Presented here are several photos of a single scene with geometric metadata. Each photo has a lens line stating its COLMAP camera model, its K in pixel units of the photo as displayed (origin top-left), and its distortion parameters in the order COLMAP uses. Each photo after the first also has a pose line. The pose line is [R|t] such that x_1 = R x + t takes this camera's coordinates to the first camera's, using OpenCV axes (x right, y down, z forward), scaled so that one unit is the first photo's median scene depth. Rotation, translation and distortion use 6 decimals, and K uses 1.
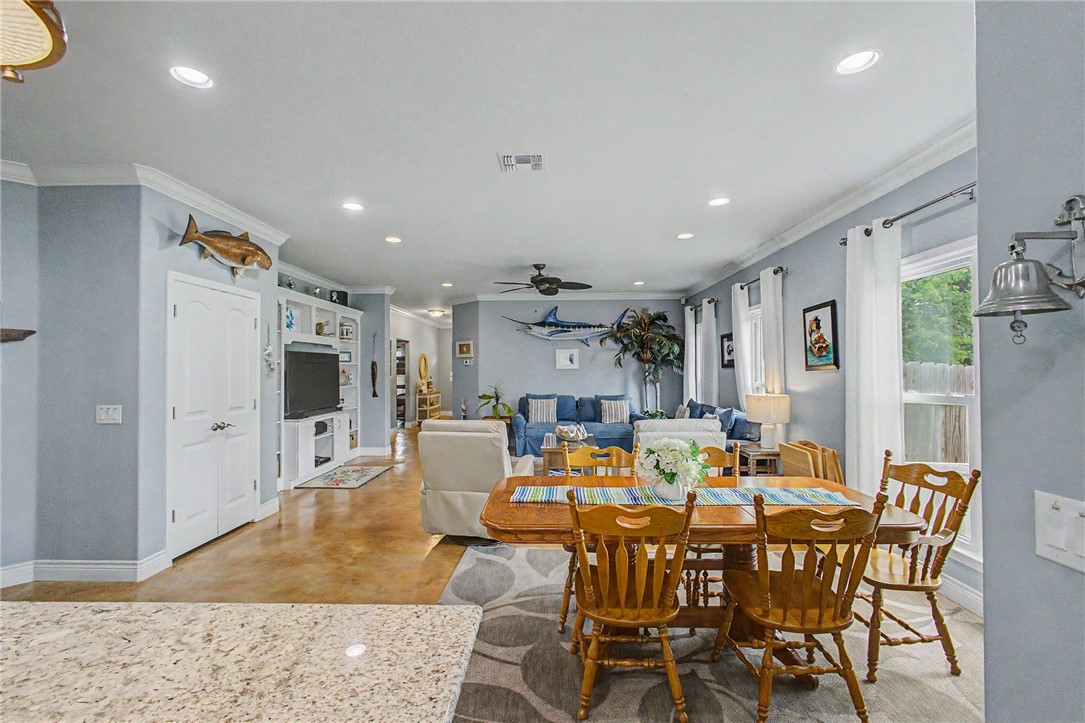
lens RADIAL K [[465.4, 0, 540.2], [0, 465.4, 361.9], [0, 0, 1]] dist [-0.014658, 0.006079]
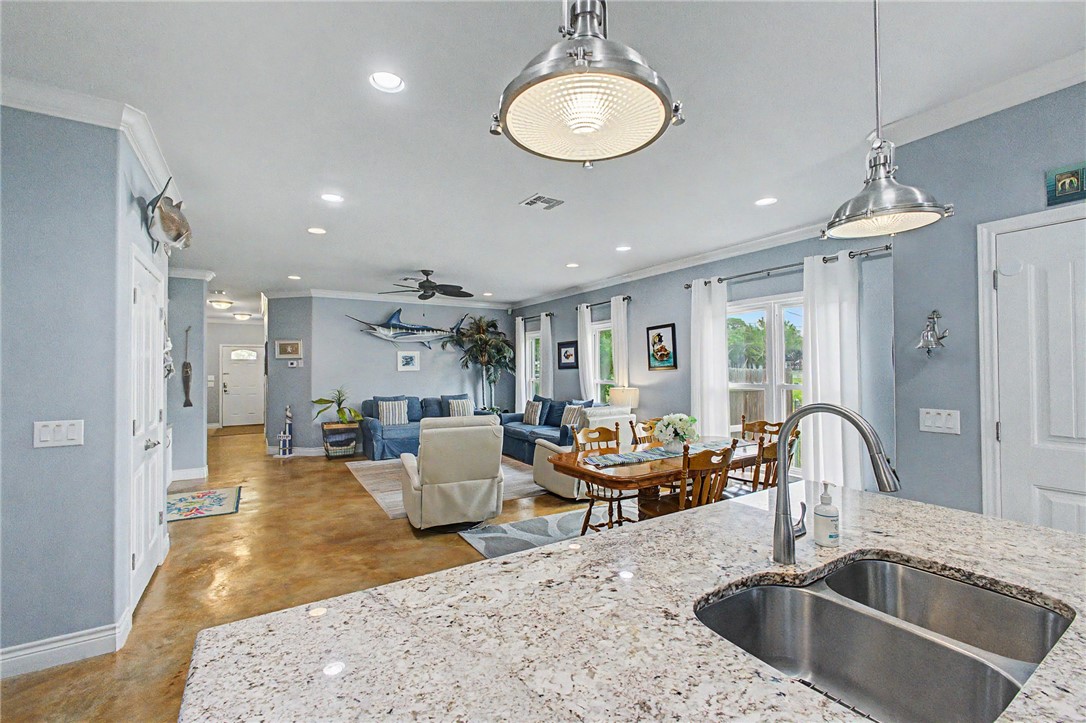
lens RADIAL K [[465.8, 0, 542.9], [0, 465.8, 357.8], [0, 0, 1]] dist [-0.014658, 0.006079]
pose [[0.832362, 0.010362, 0.554135, -0.362610], [-0.002454, 0.999884, -0.015011, 0.001737], [-0.554227, 0.011135, 0.832291, -0.014408]]
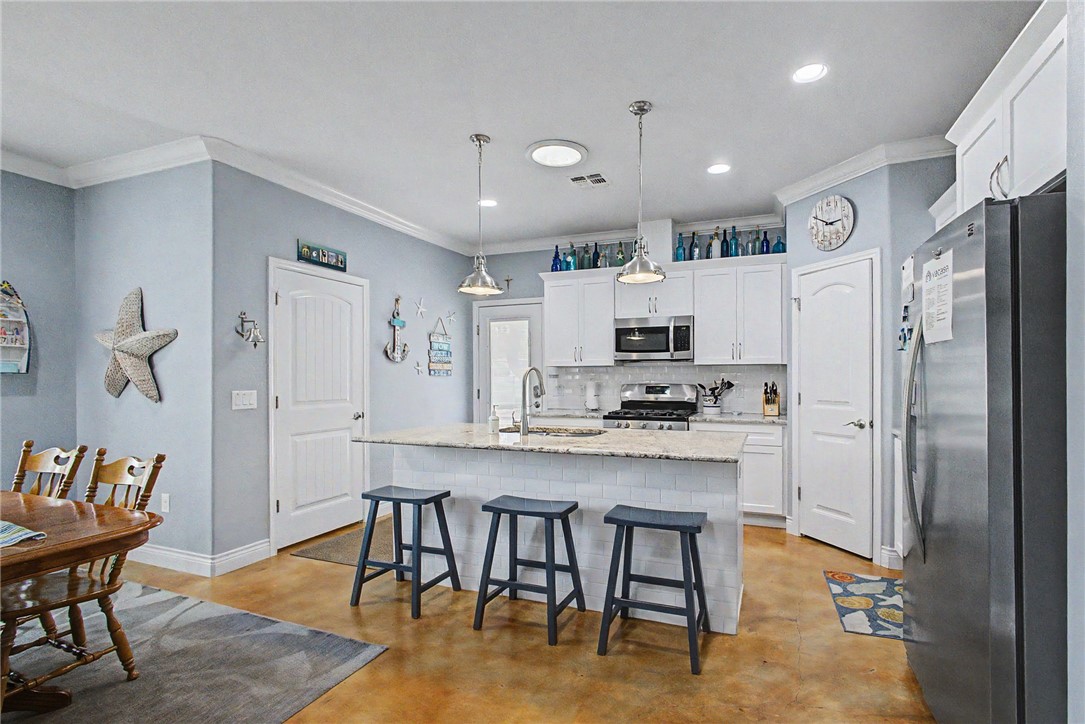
lens RADIAL K [[501.8, 0, 586.2], [0, 501.8, 375.1], [0, 0, 1]] dist [-0.004222, -0.000598]
pose [[-0.947765, 0.008958, 0.318844, -0.382179], [0.003971, 0.999859, -0.016287, 0.033280], [-0.318945, -0.014170, -0.947667, 0.535489]]
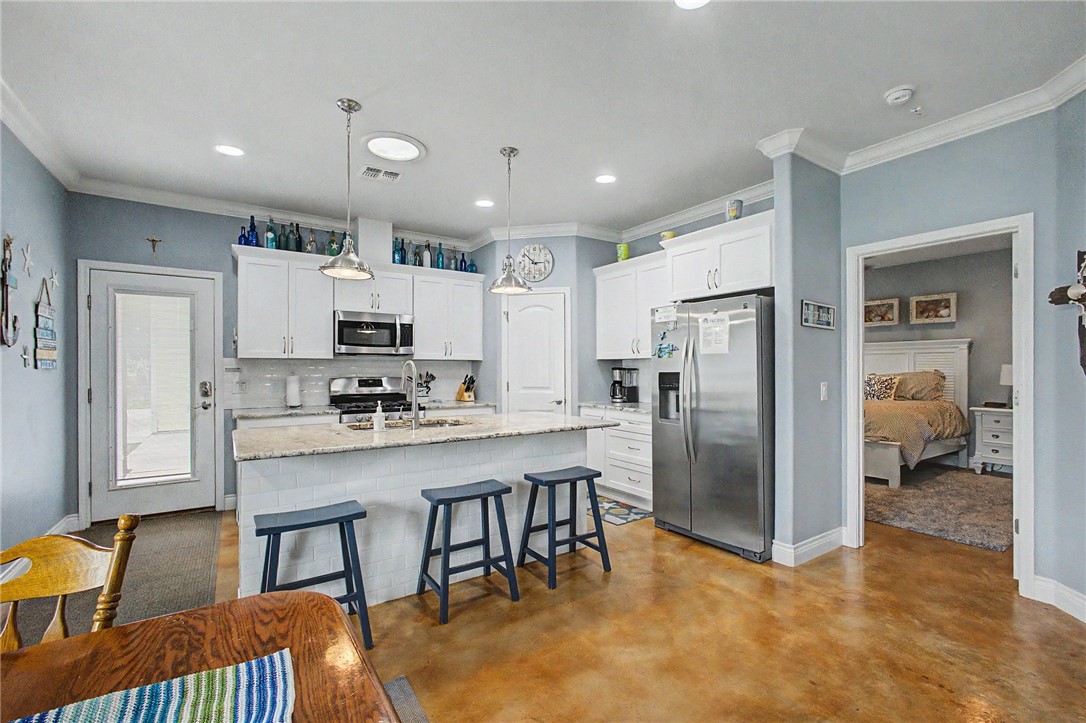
lens RADIAL K [[465.8, 0, 543.2], [0, 465.8, 367.5], [0, 0, 1]] dist [-0.014658, 0.006079]
pose [[-0.814101, 0.004986, -0.580701, -0.013874], [0.013353, 0.999859, -0.010135, 0.030366], [0.580569, -0.016005, -0.814054, 0.530519]]
